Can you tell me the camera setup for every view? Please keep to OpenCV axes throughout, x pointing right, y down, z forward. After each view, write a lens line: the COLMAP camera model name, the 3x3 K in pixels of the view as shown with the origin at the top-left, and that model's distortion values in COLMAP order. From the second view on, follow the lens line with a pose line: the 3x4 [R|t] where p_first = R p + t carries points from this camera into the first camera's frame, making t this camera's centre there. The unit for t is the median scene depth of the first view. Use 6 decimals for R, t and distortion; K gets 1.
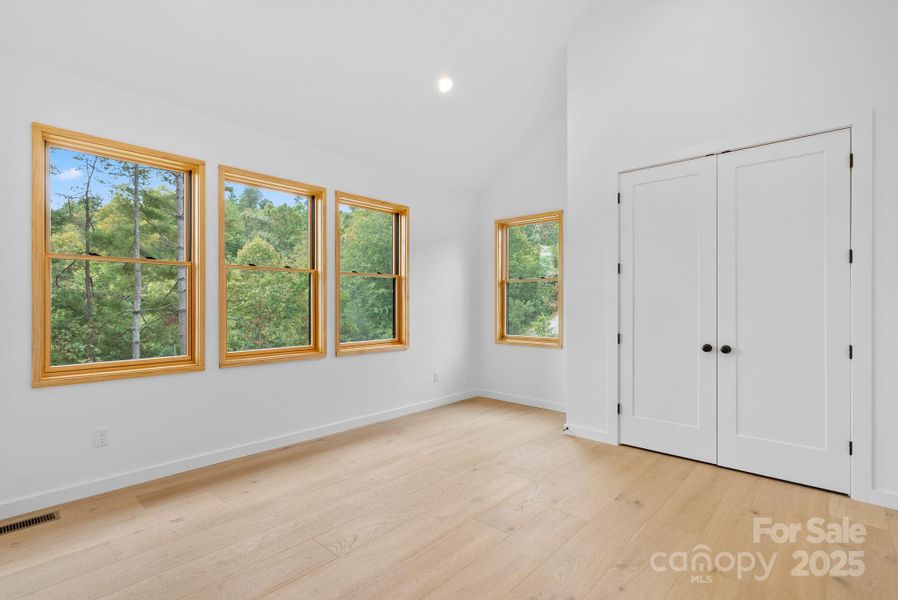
lens RADIAL K [[448.1, 0, 450.4], [0, 448.1, 305.1], [0, 0, 1]] dist [-0.002276, -0.000236]
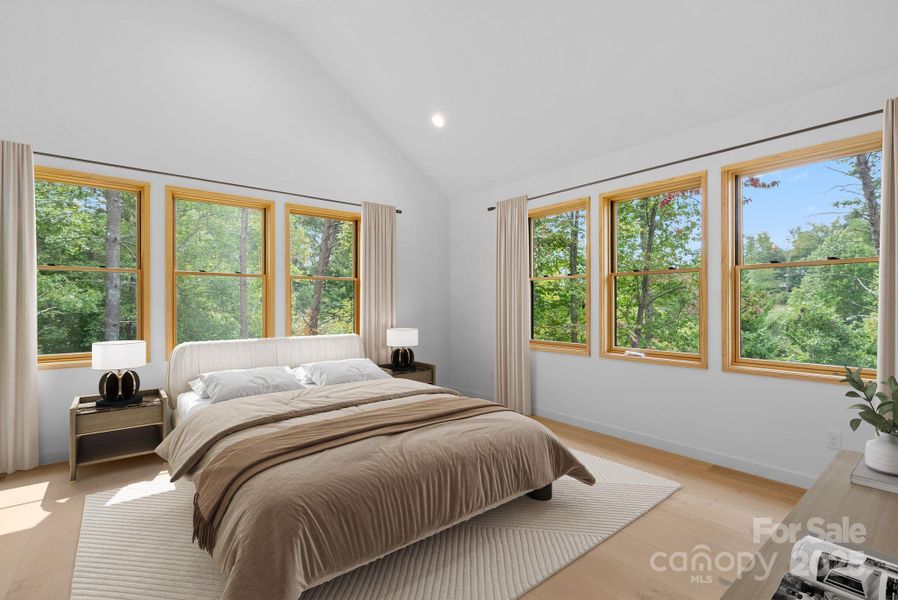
lens RADIAL K [[408.2, 0, 449.0], [0, 408.2, 300.0], [0, 0, 1]] dist [-0.002889, -0.000130]
pose [[-0.175209, -0.010244, -0.984478, 0.633437], [-0.006633, 0.999935, -0.009224, -0.008421], [0.984509, 0.004914, -0.175266, 0.717290]]
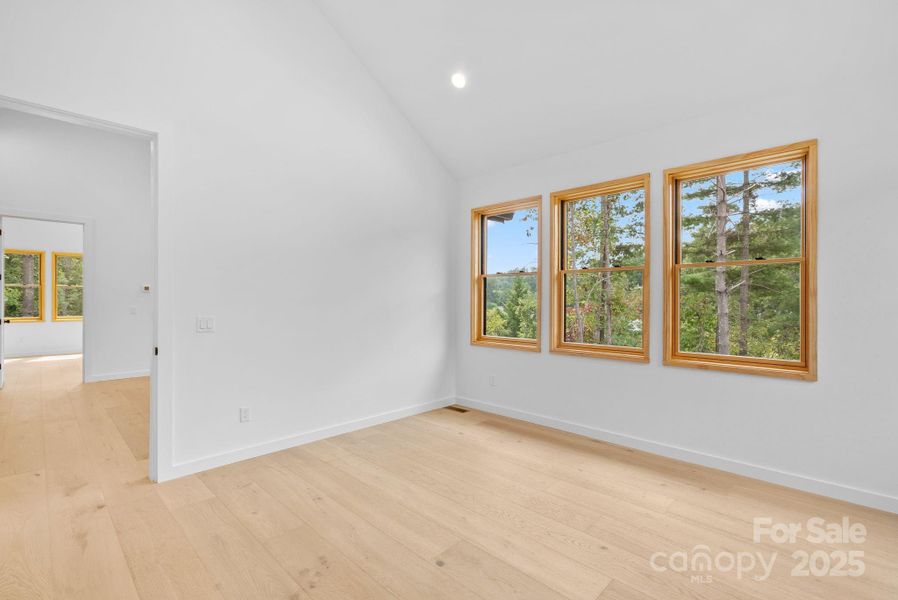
lens RADIAL K [[415.7, 0, 446.4], [0, 415.7, 297.9], [0, 0, 1]] dist [-0.002626, -0.000029]
pose [[-0.074539, -0.006315, -0.997198, 0.642281], [-0.009330, 0.999941, -0.005635, -0.008504], [0.997174, 0.008883, -0.074593, 0.727575]]
